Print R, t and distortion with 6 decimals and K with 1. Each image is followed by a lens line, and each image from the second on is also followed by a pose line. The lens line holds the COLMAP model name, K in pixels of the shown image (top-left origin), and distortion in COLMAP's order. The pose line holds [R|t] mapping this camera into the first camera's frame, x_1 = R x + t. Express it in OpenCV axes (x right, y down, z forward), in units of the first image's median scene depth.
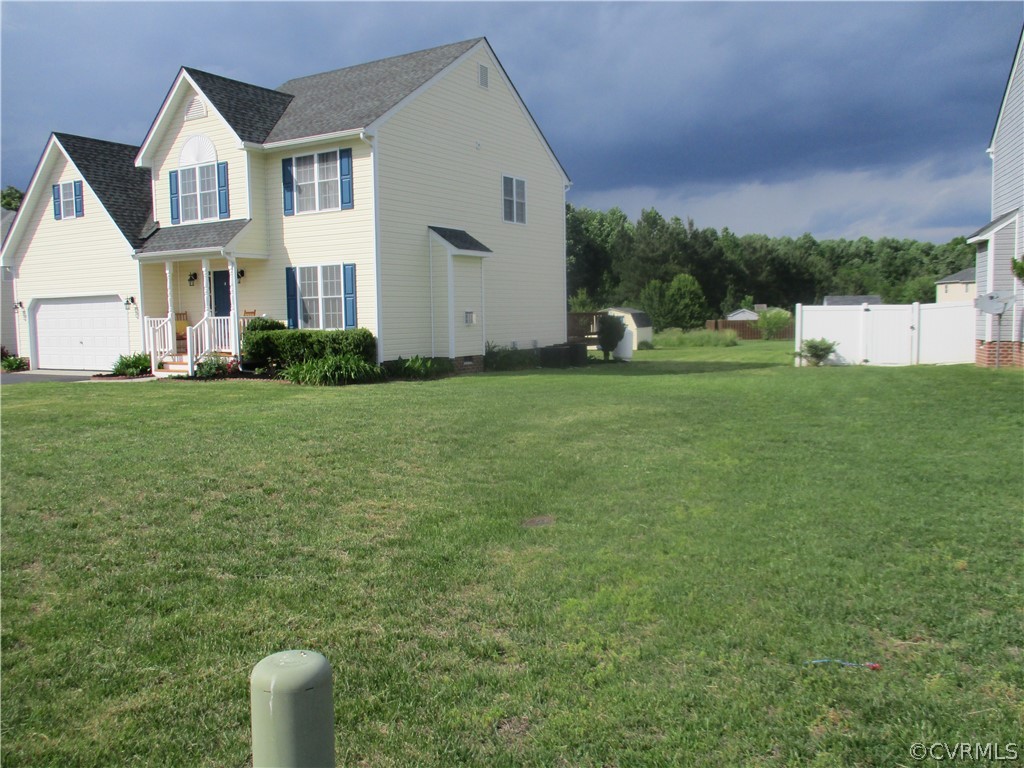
lens RADIAL K [[849.9, 0, 514.6], [0, 849.9, 385.7], [0, 0, 1]] dist [-0.029356, 0.006093]
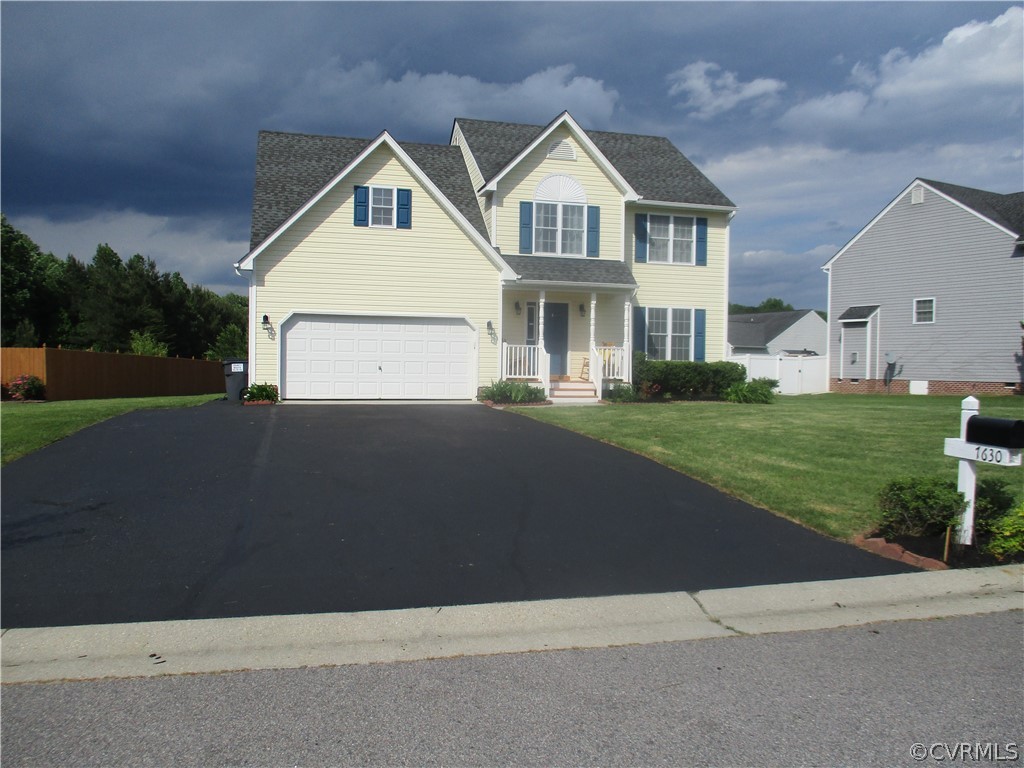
lens RADIAL K [[849.9, 0, 514.6], [0, 849.9, 385.7], [0, 0, 1]] dist [-0.029356, 0.006093]
pose [[0.684386, 0.009036, 0.729064, -1.213910], [0.035388, 0.998333, -0.045592, 0.014166], [-0.728261, 0.057002, 0.682925, 0.337458]]
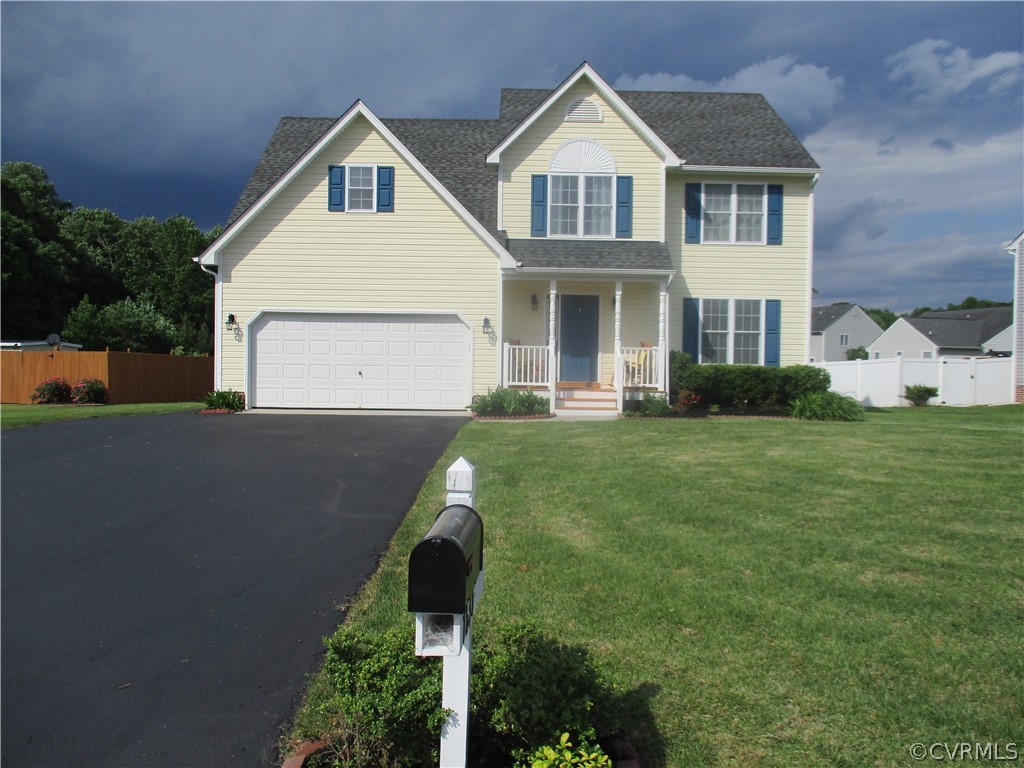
lens RADIAL K [[849.9, 0, 514.6], [0, 849.9, 385.7], [0, 0, 1]] dist [-0.029356, 0.006093]
pose [[0.849639, 0.016109, 0.527119, -0.915587], [0.015272, 0.998363, -0.055126, 0.005690], [-0.527144, 0.054887, 0.848001, 0.310584]]
